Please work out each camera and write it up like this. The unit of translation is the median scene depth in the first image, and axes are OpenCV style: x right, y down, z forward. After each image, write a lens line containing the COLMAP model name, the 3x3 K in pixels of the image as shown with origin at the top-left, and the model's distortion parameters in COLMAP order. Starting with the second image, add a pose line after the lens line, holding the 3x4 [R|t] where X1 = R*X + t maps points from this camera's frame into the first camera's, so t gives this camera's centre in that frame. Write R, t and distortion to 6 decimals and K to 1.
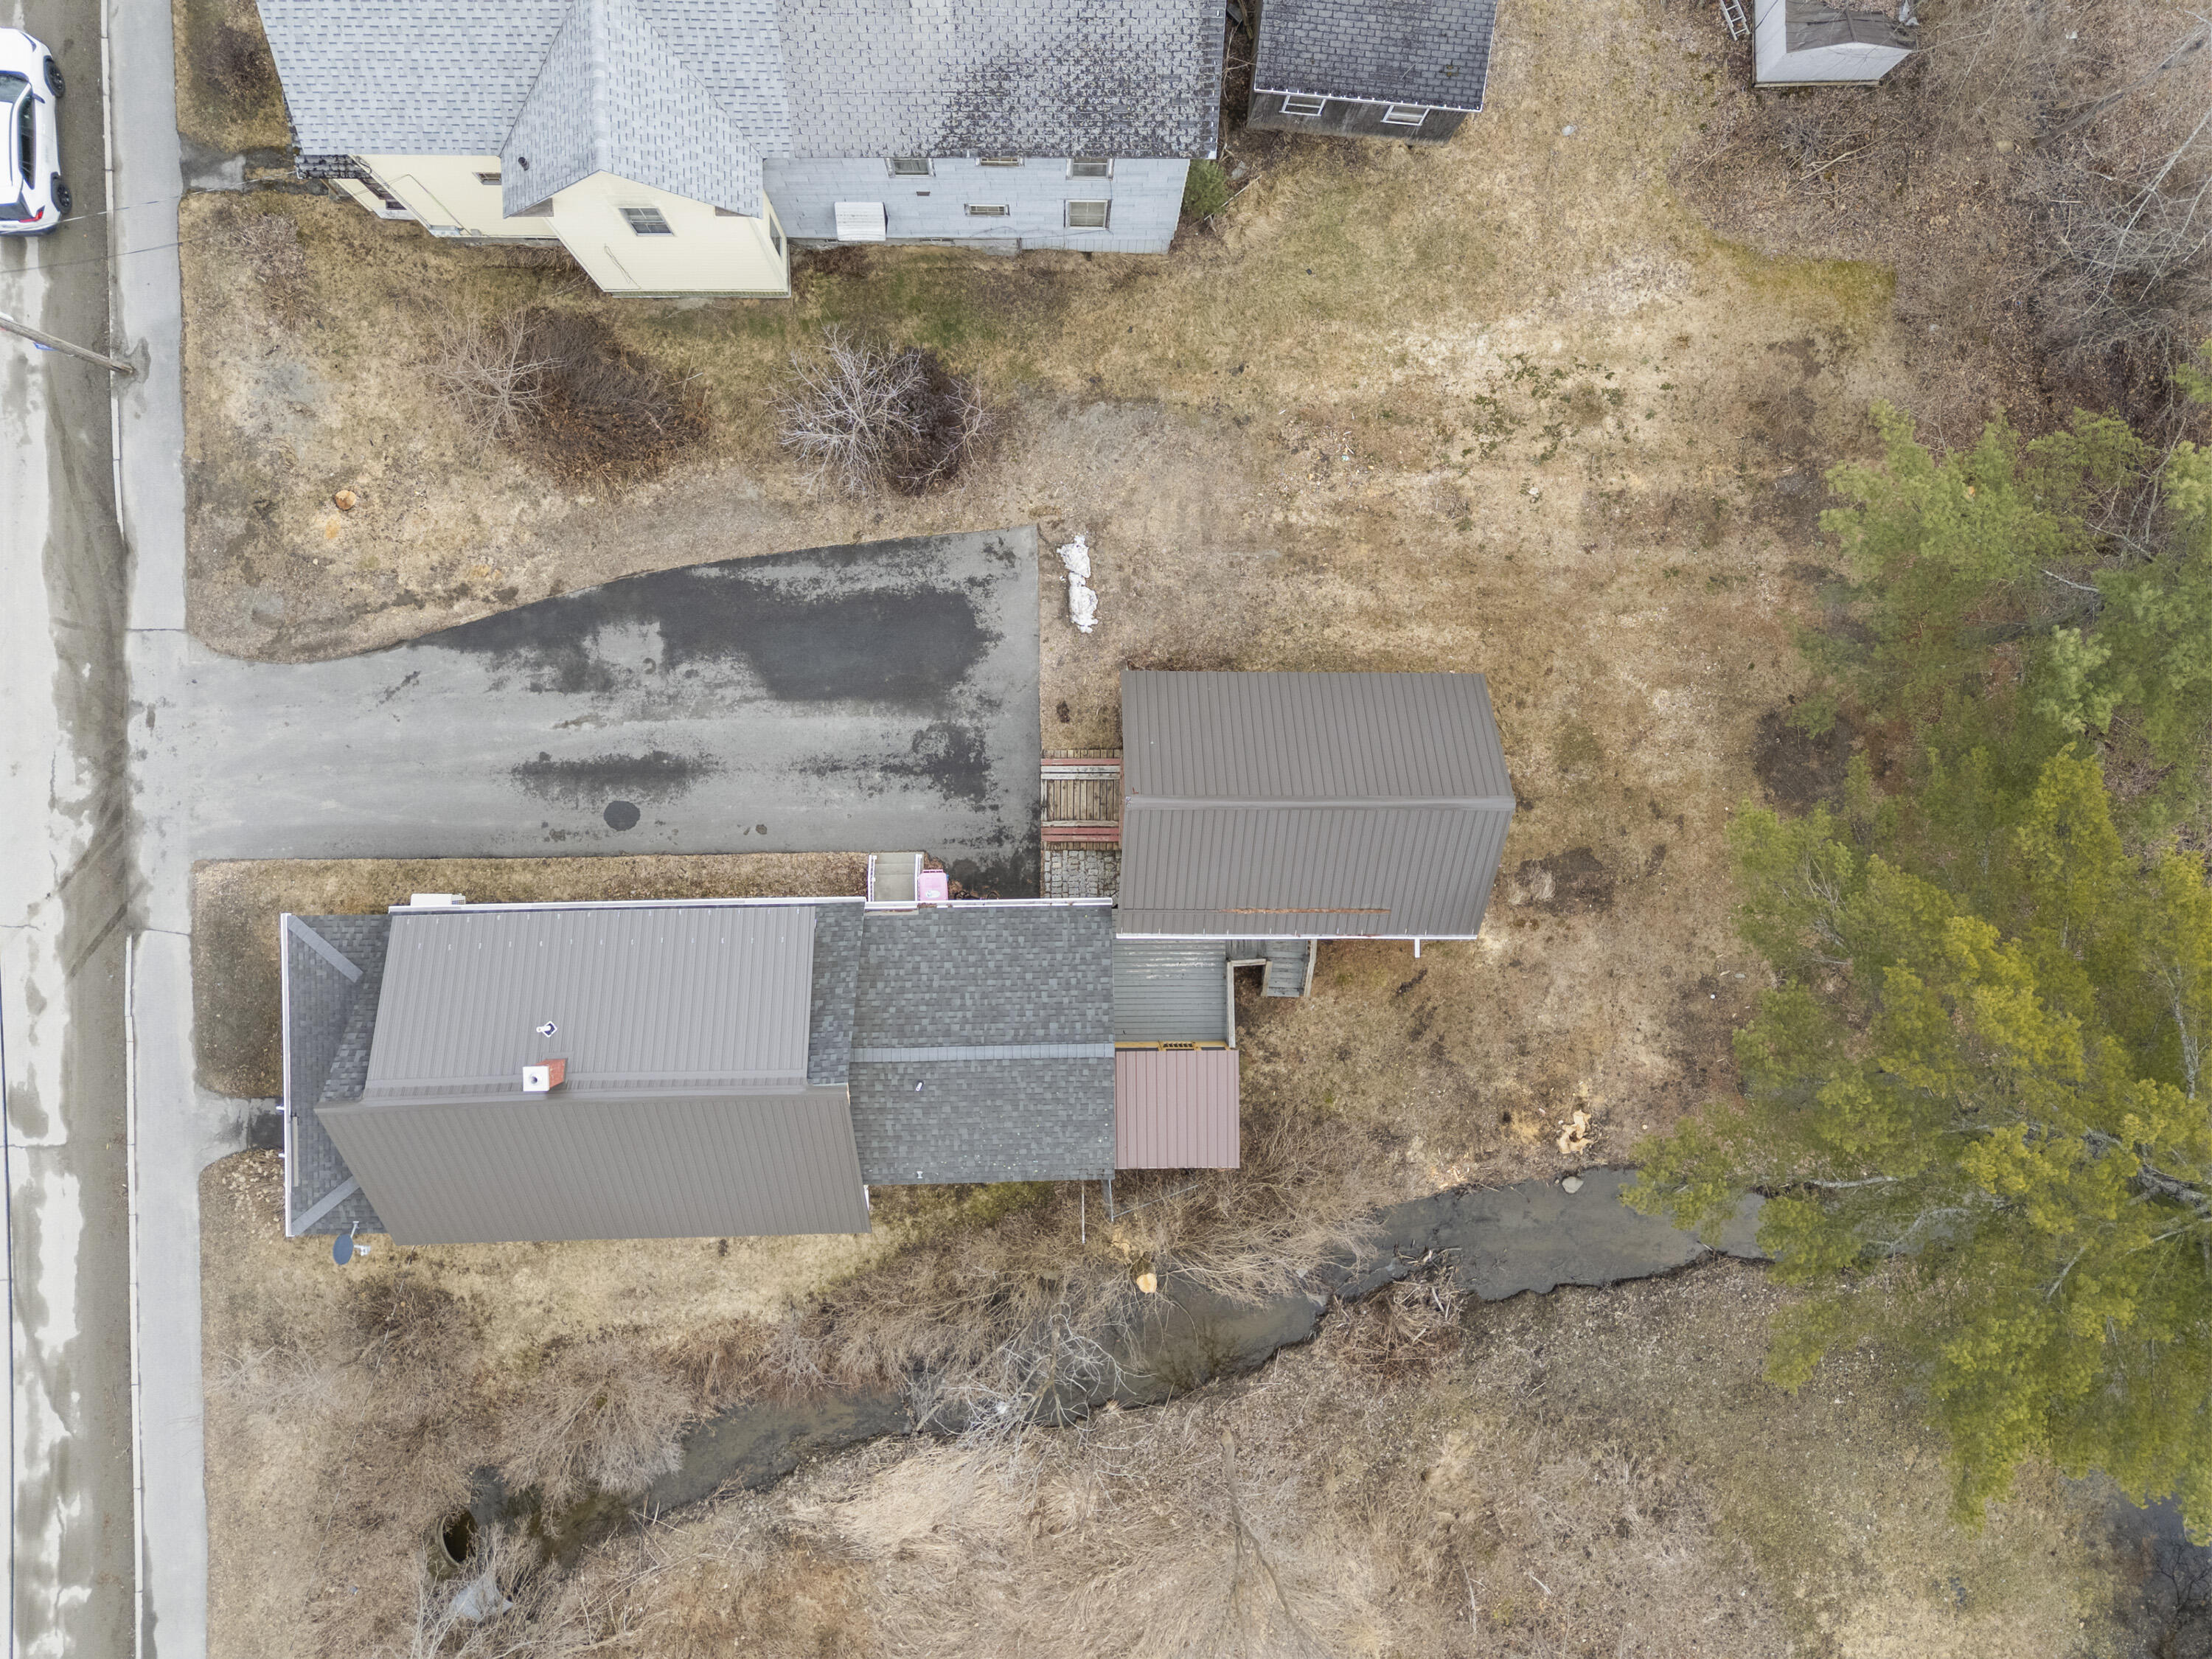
lens RADIAL K [[1603.0, 0, 1106.6], [0, 1603.0, 847.7], [0, 0, 1]] dist [0.060994, -0.034622]
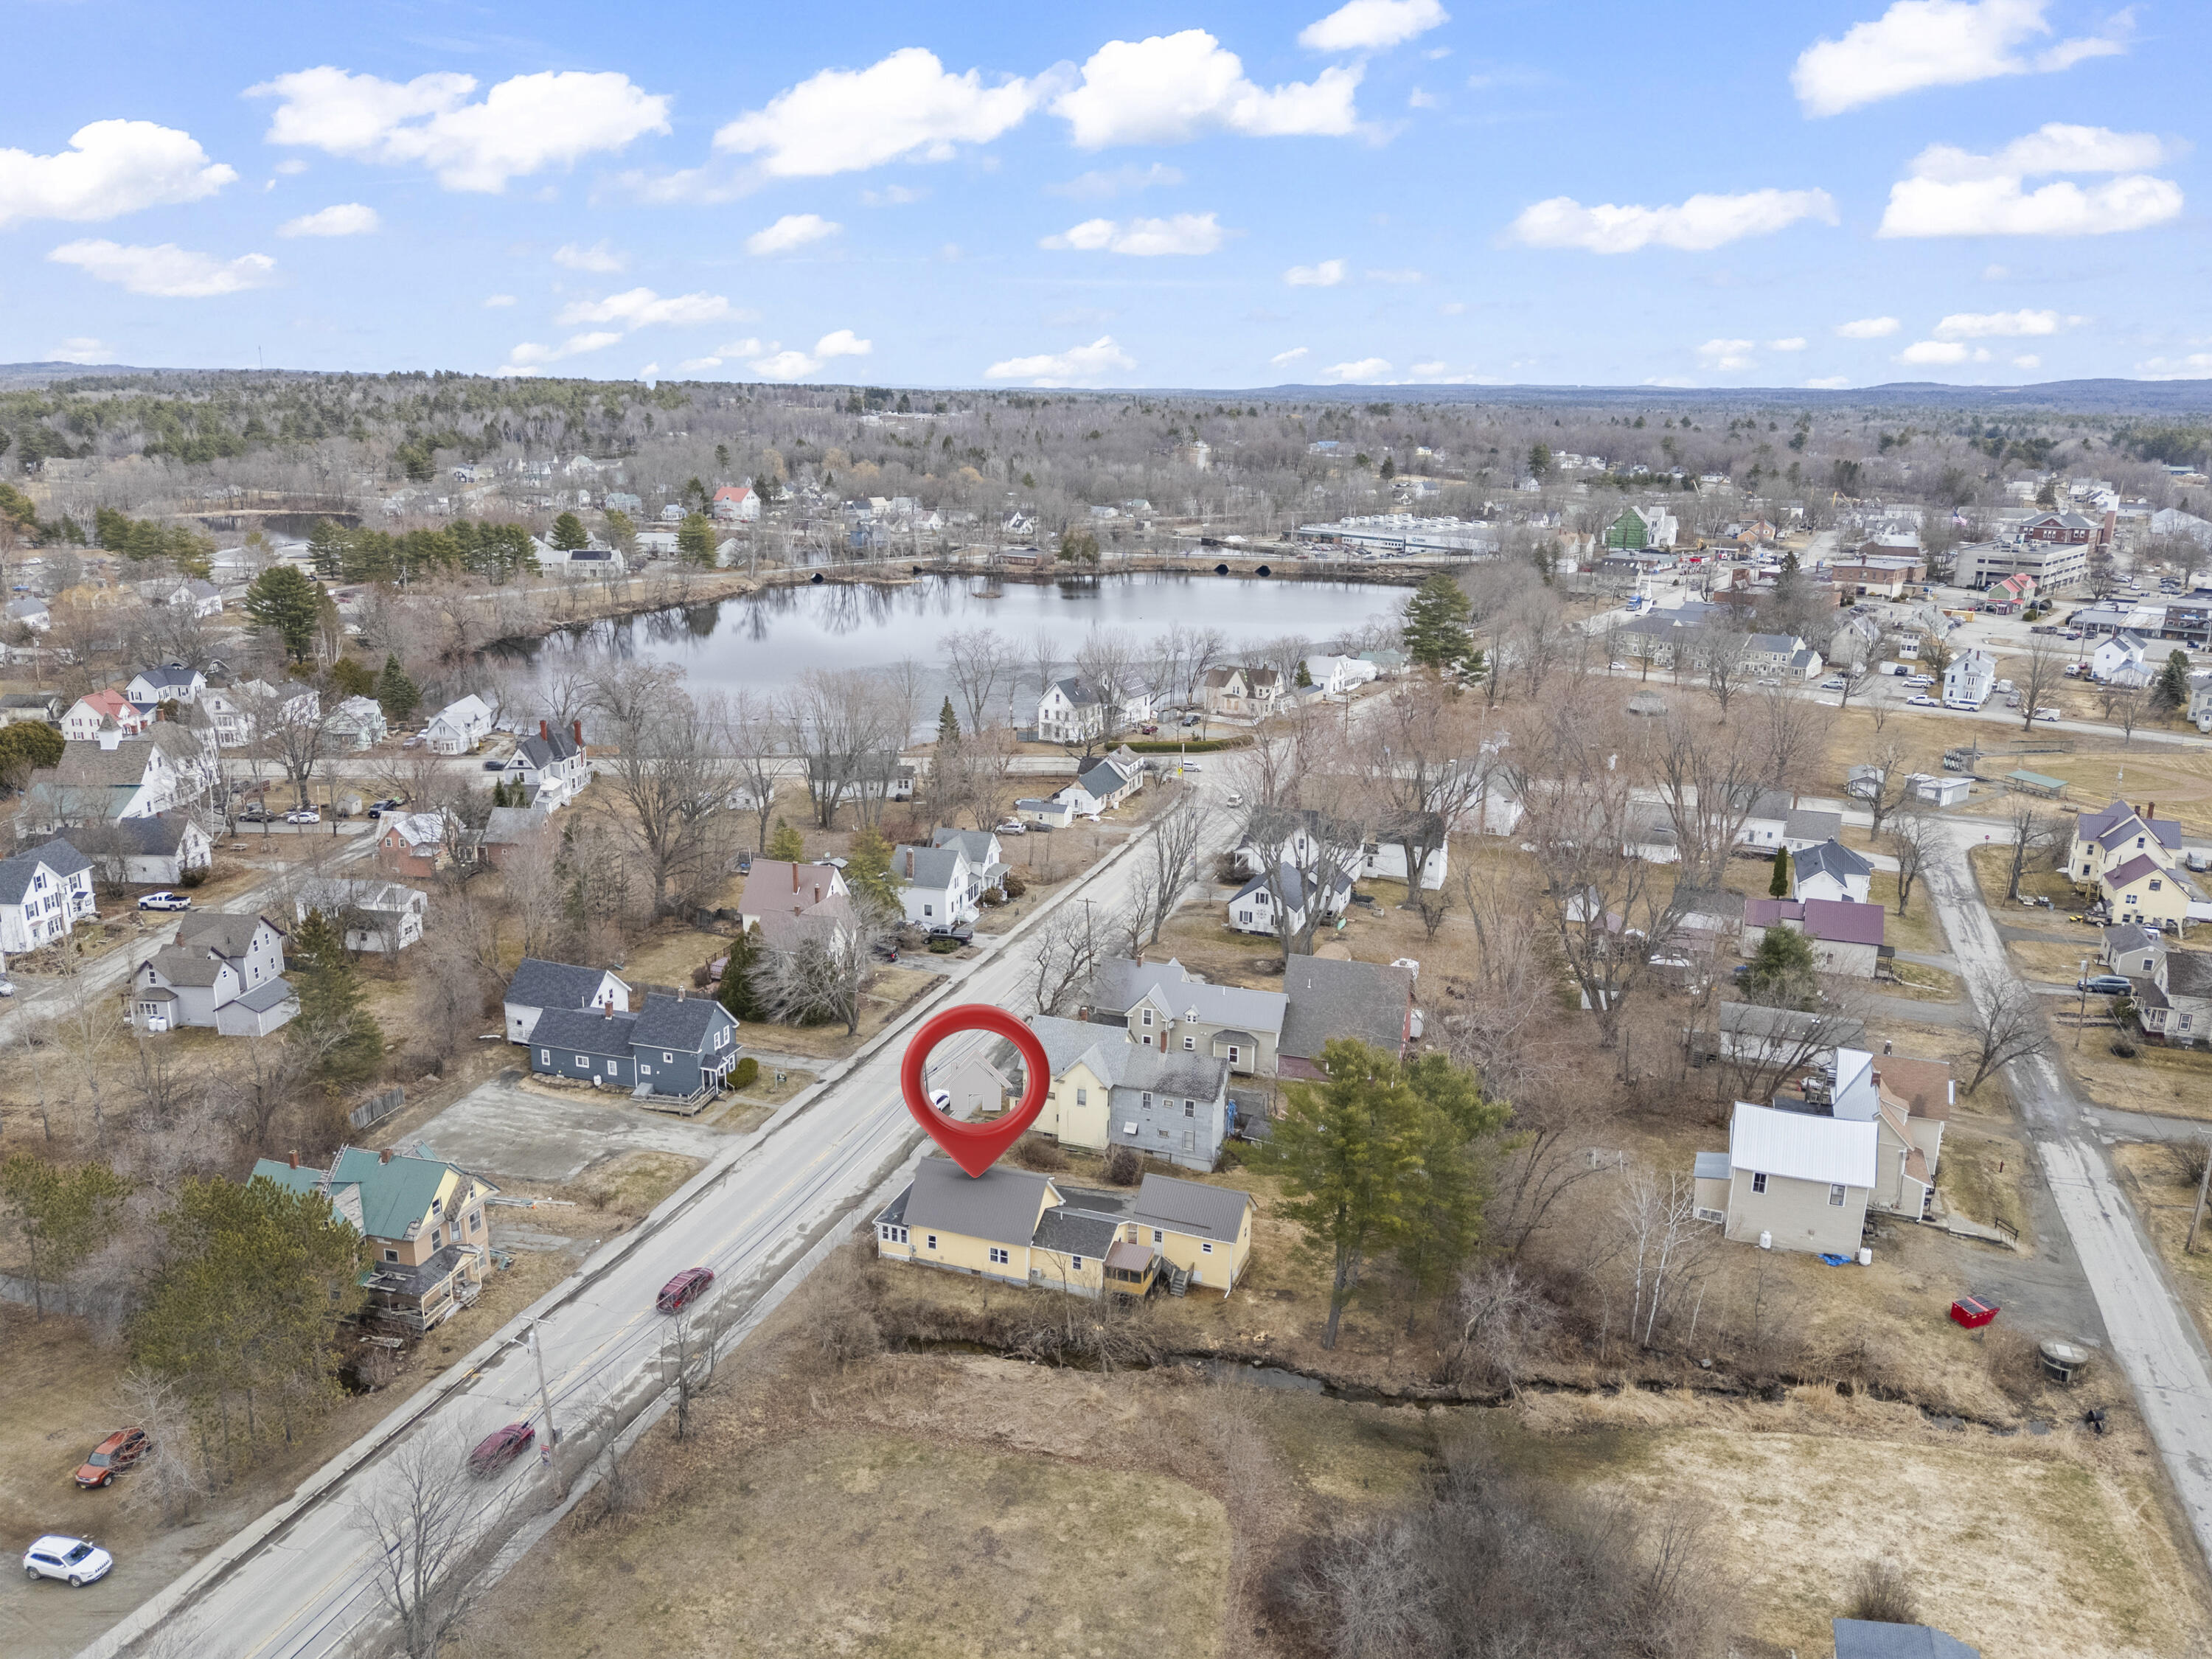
lens RADIAL K [[1621.5, 0, 1106.0], [0, 1621.5, 829.5], [0, 0, 1]] dist [0.086571, -0.083616]
pose [[0.936030, 0.074208, -0.344009, 0.958487], [-0.351594, 0.239344, -0.905039, 2.653323], [0.015176, 0.968095, 0.250124, -0.576359]]
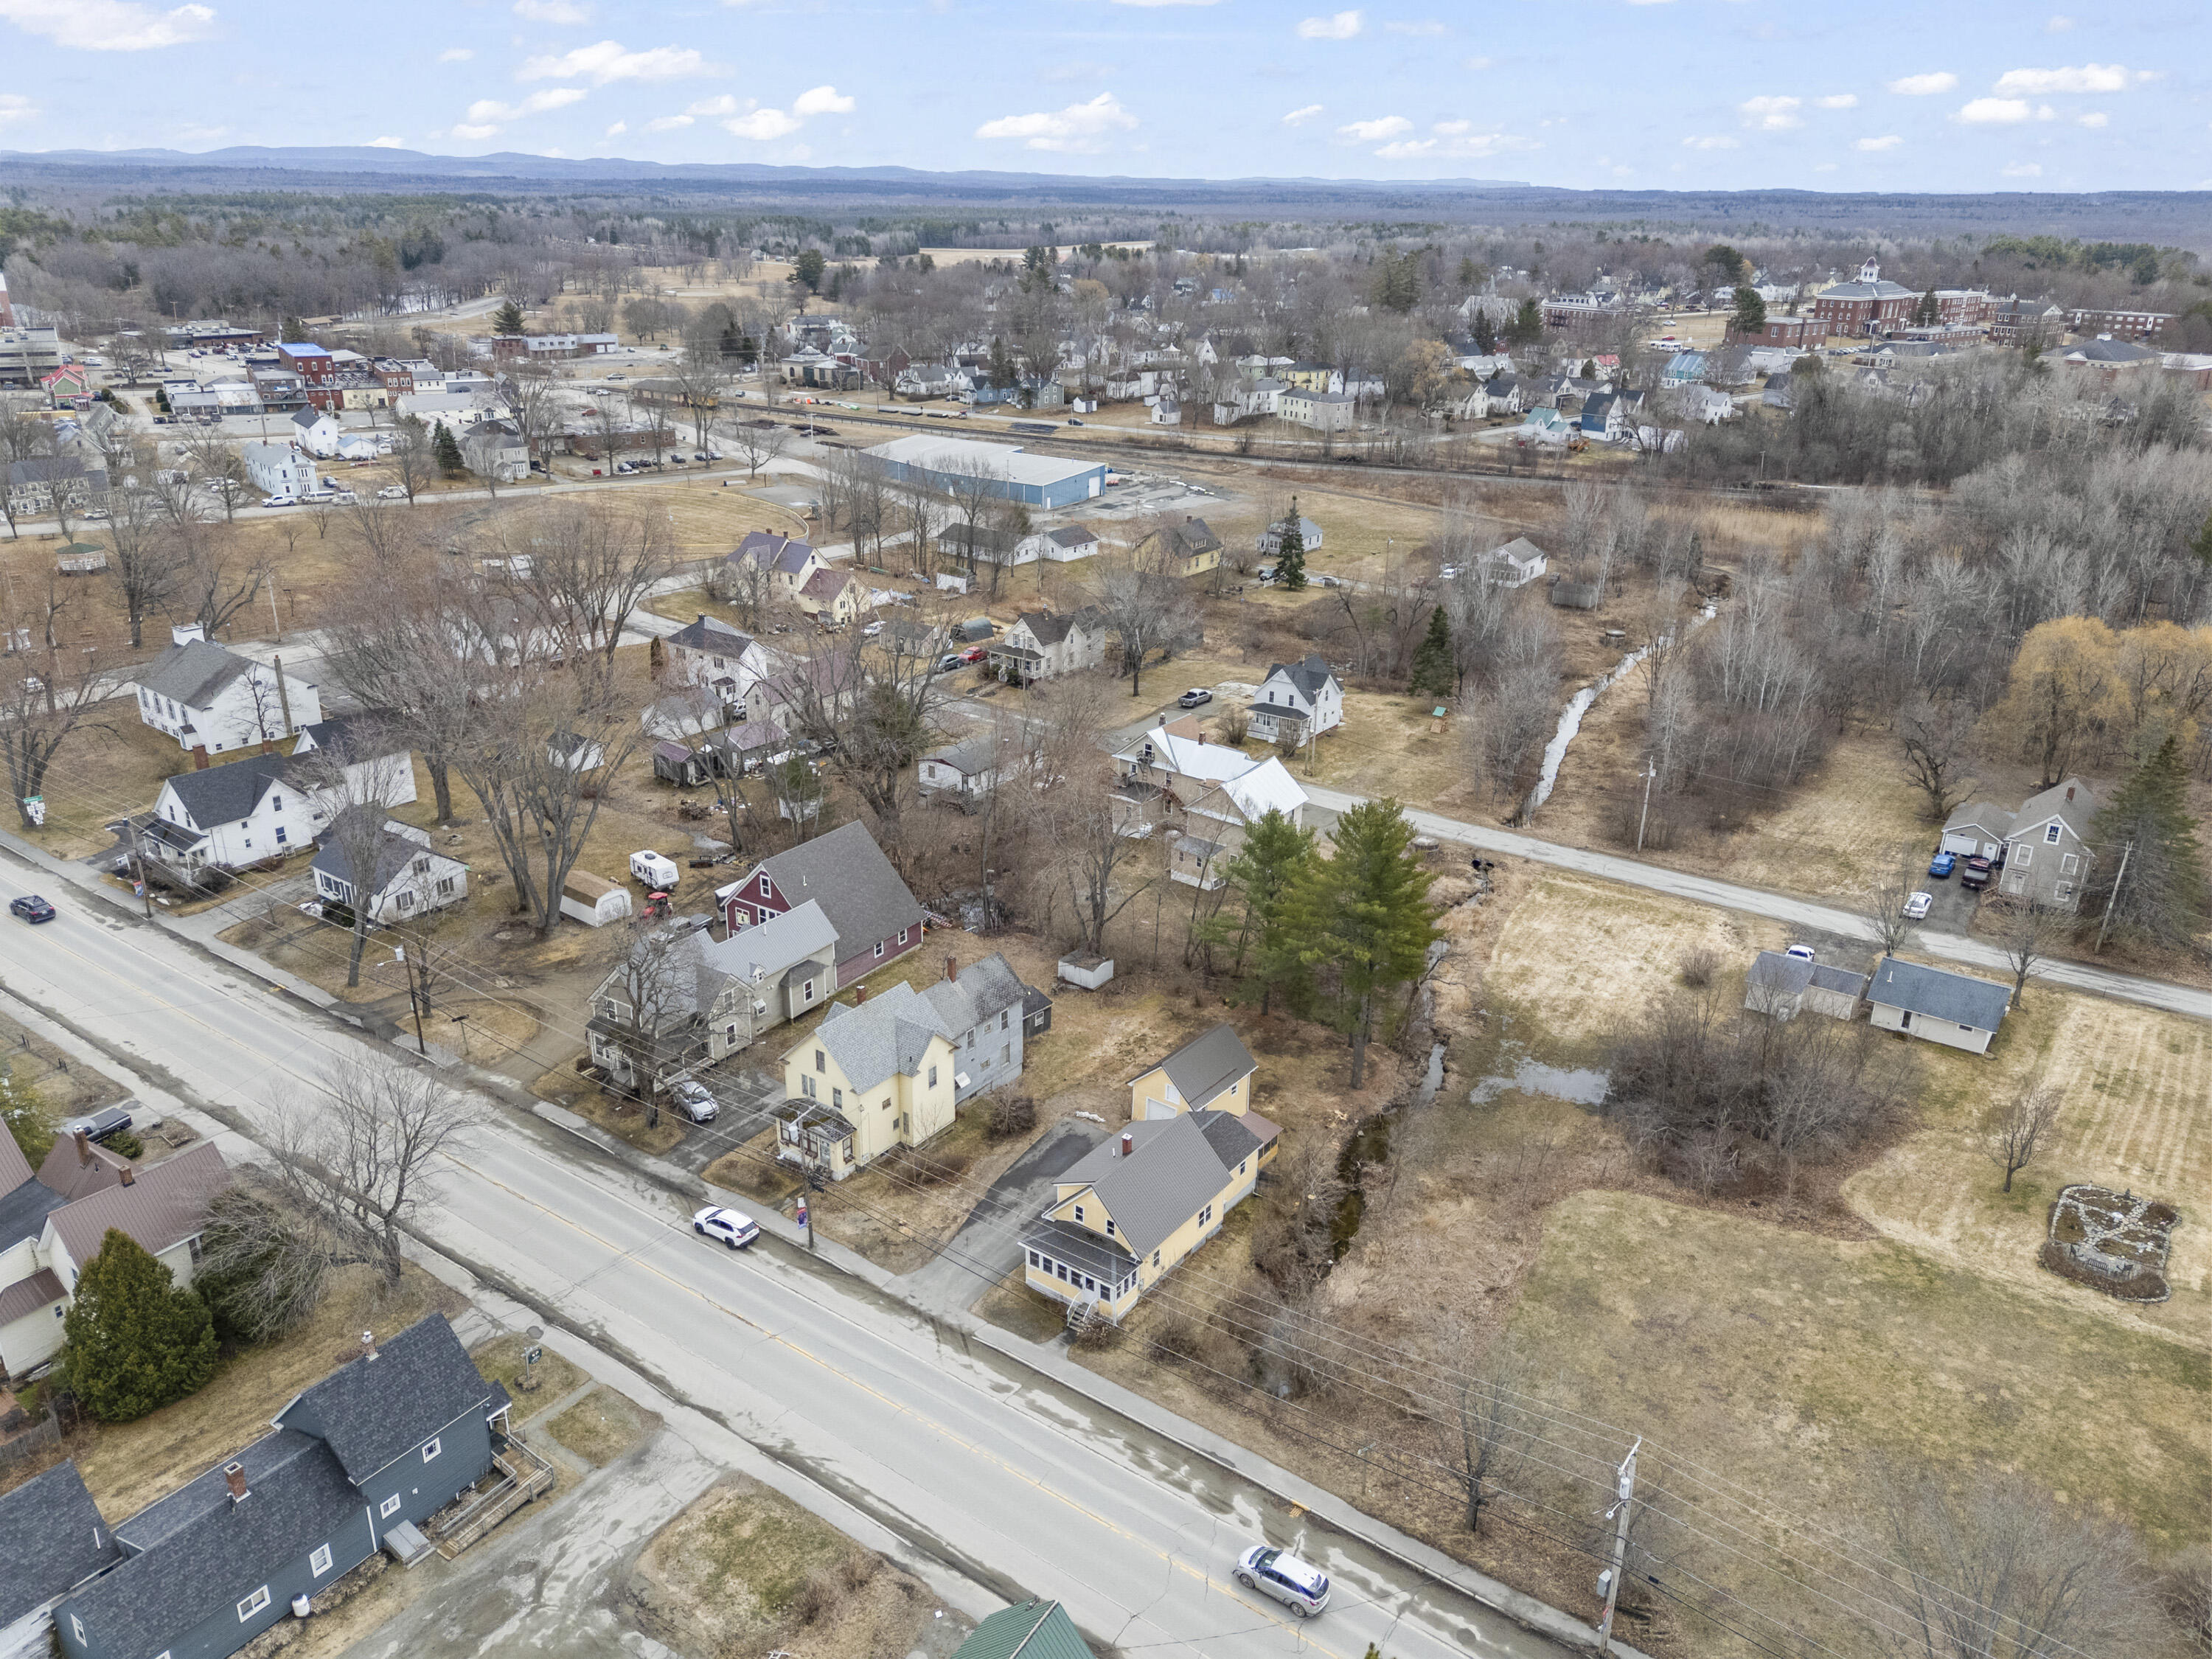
lens RADIAL K [[1621.5, 0, 1106.0], [0, 1621.5, 829.5], [0, 0, 1]] dist [0.086571, -0.083616]
pose [[0.594065, -0.313776, 0.740697, -1.989597], [0.804391, 0.224356, -0.550108, 1.346816], [0.006431, 0.922610, 0.385681, -0.620149]]
